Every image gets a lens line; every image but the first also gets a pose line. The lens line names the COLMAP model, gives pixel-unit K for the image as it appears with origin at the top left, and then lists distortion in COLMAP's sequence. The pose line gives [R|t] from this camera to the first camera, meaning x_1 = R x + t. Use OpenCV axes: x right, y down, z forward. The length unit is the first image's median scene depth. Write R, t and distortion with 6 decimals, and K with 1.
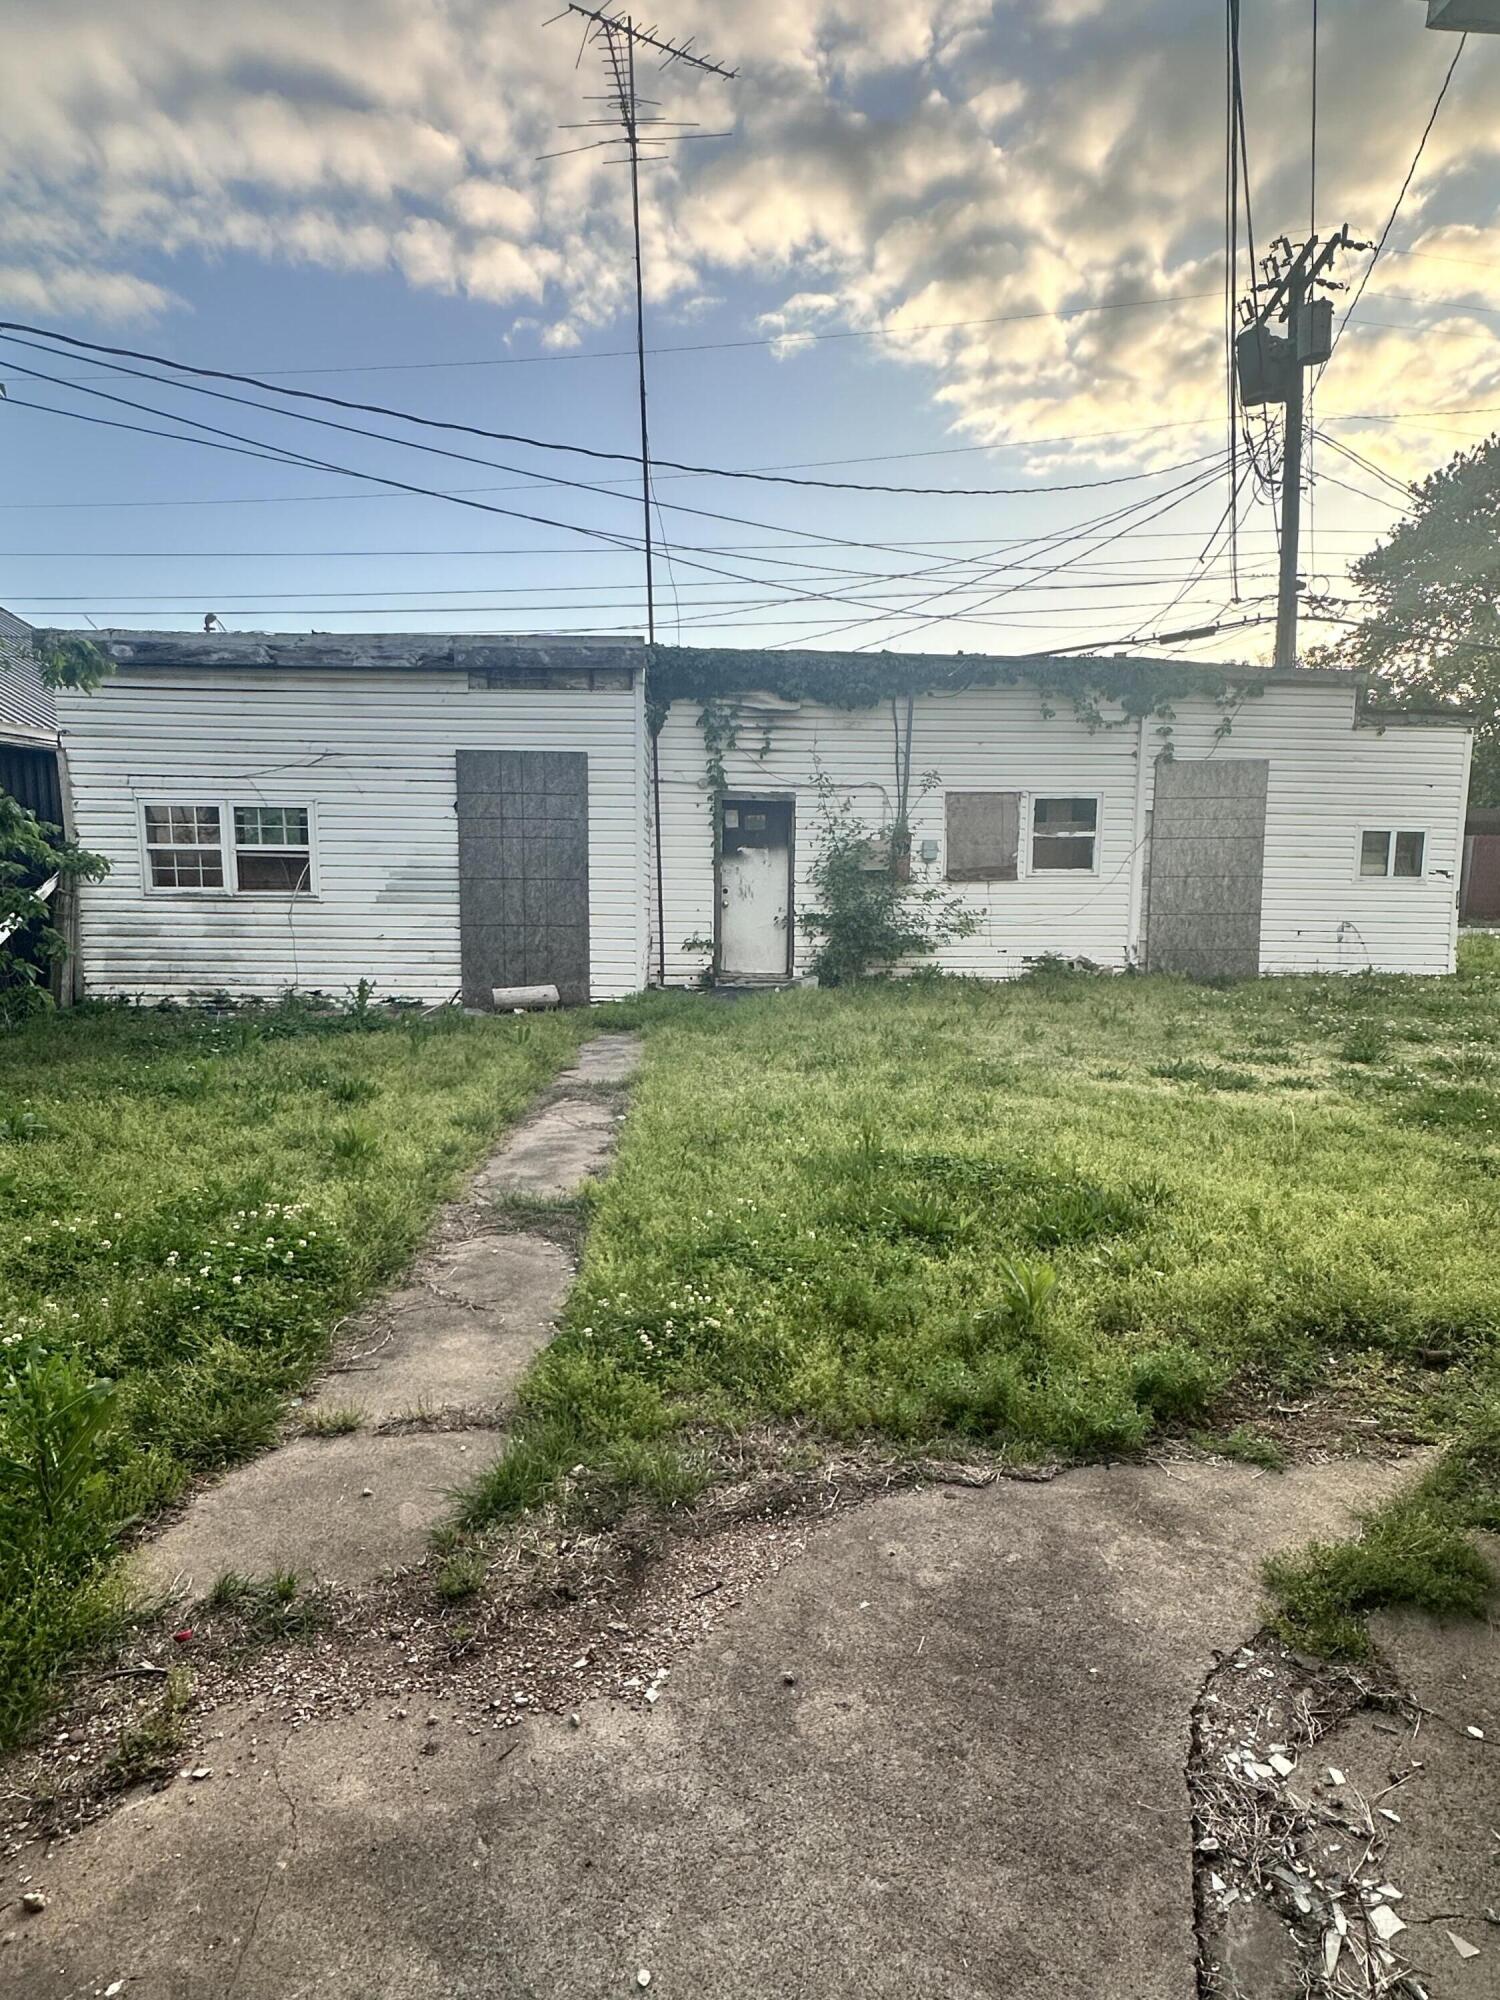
lens RADIAL K [[1101.0, 0, 750.0], [0, 1101.0, 1000.0], [0, 0, 1]] dist [-0.000171, 0.000223]
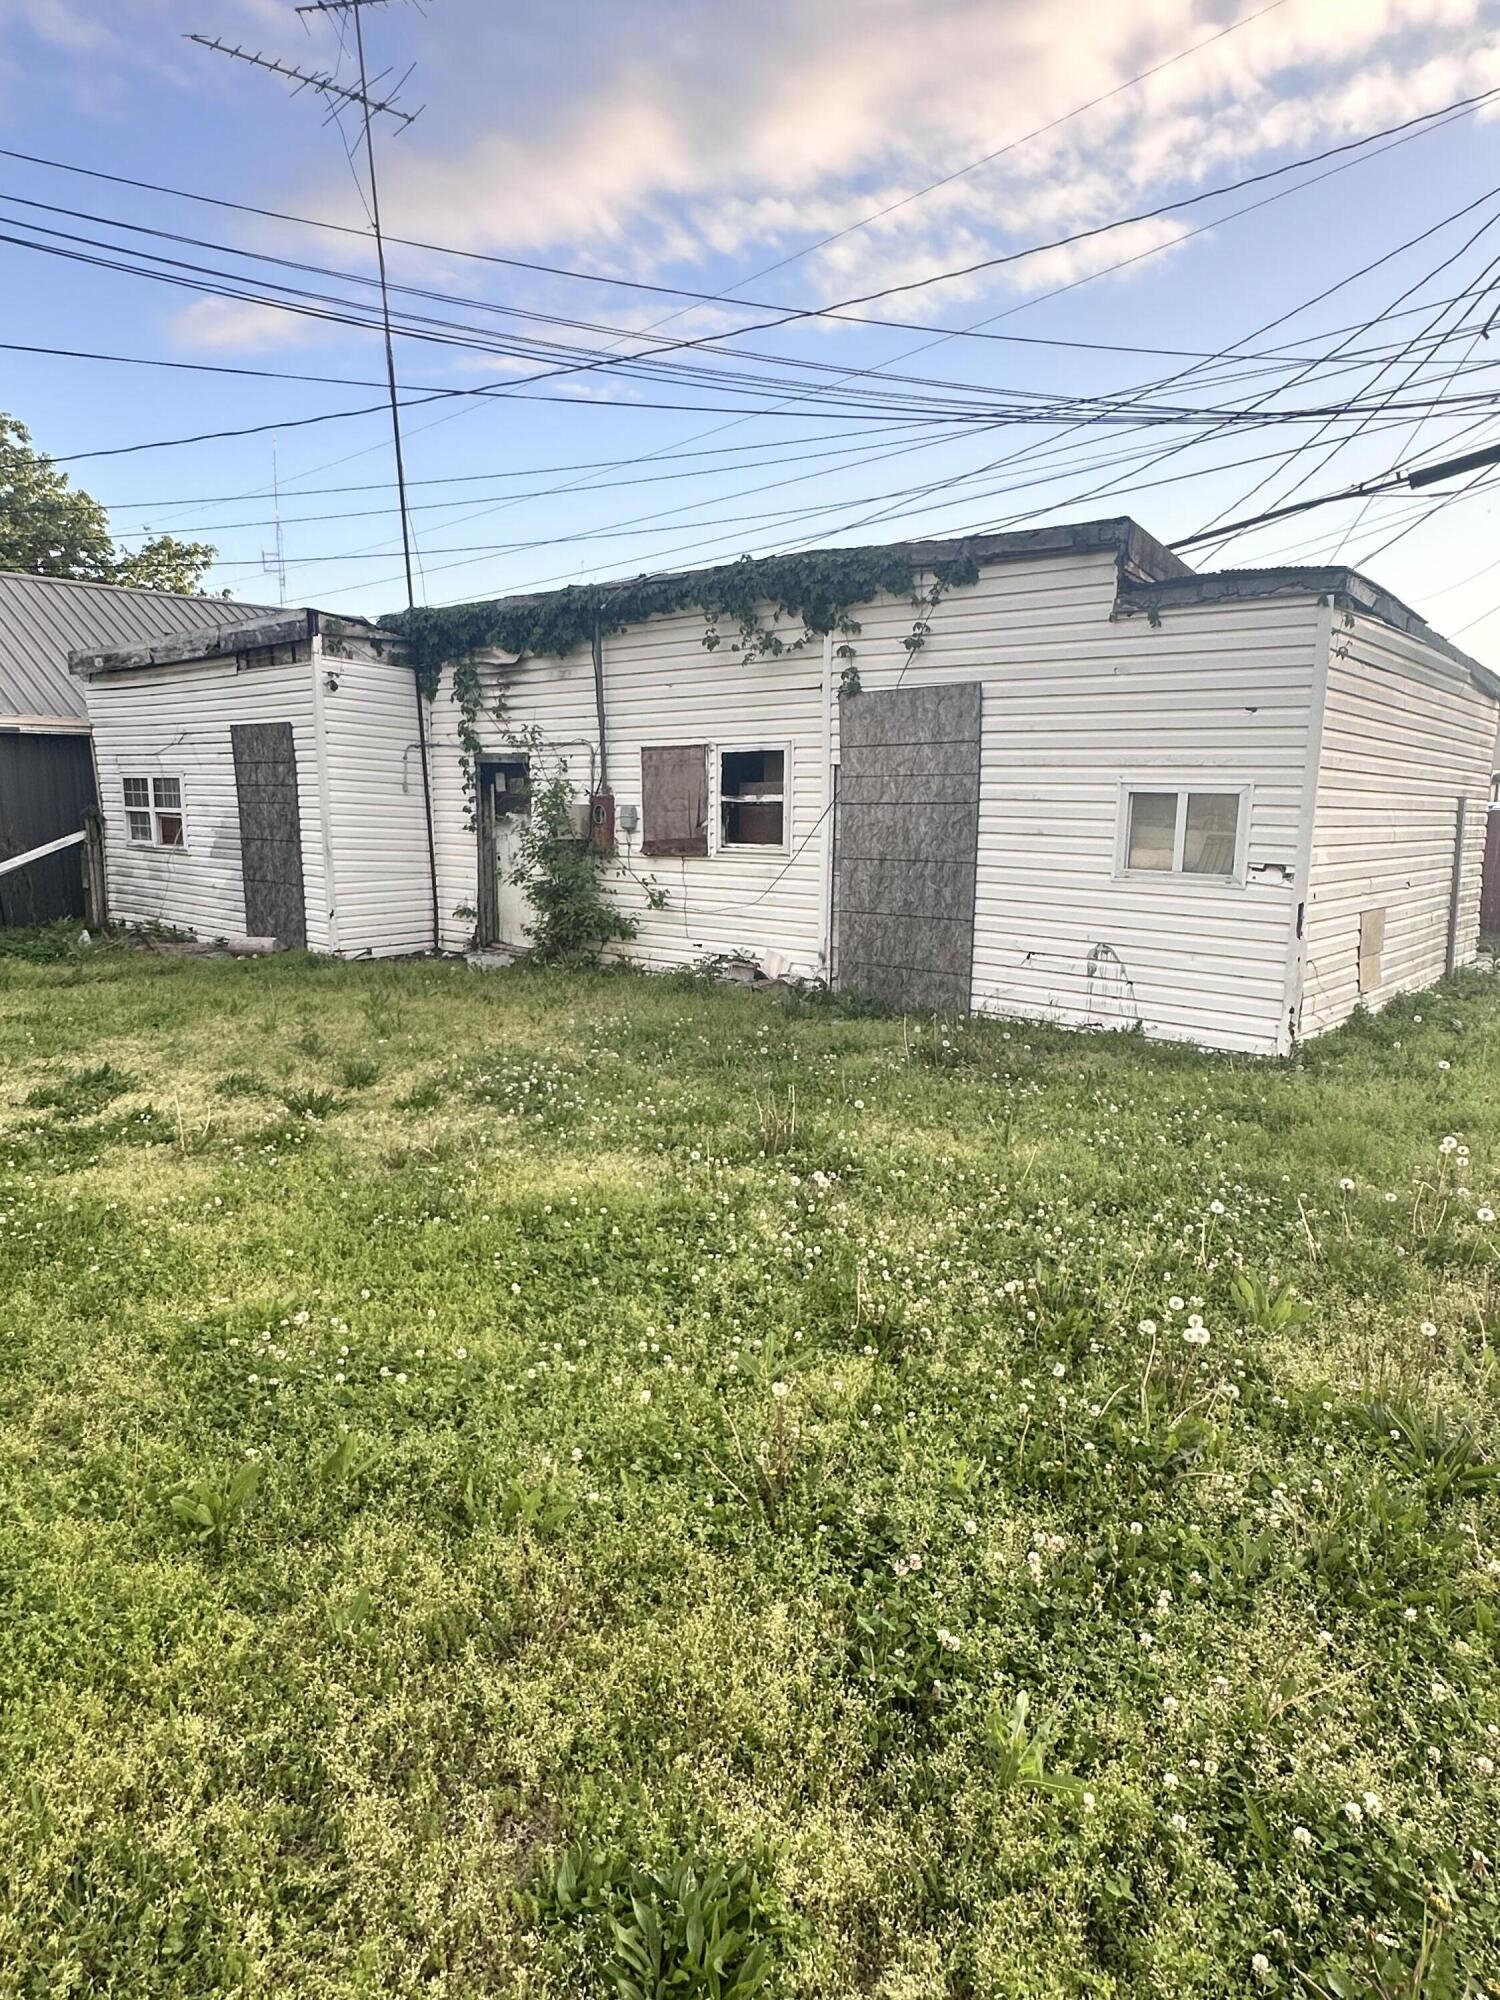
lens RADIAL K [[1147.2, 0, 750.0], [0, 1147.2, 1000.0], [0, 0, 1]] dist [0.000978, 0.000036]
pose [[0.743971, 0.114851, -0.658267, 0.832321], [-0.095848, 0.993273, 0.064974, -0.063746], [0.661302, 0.014754, 0.749975, 0.407838]]
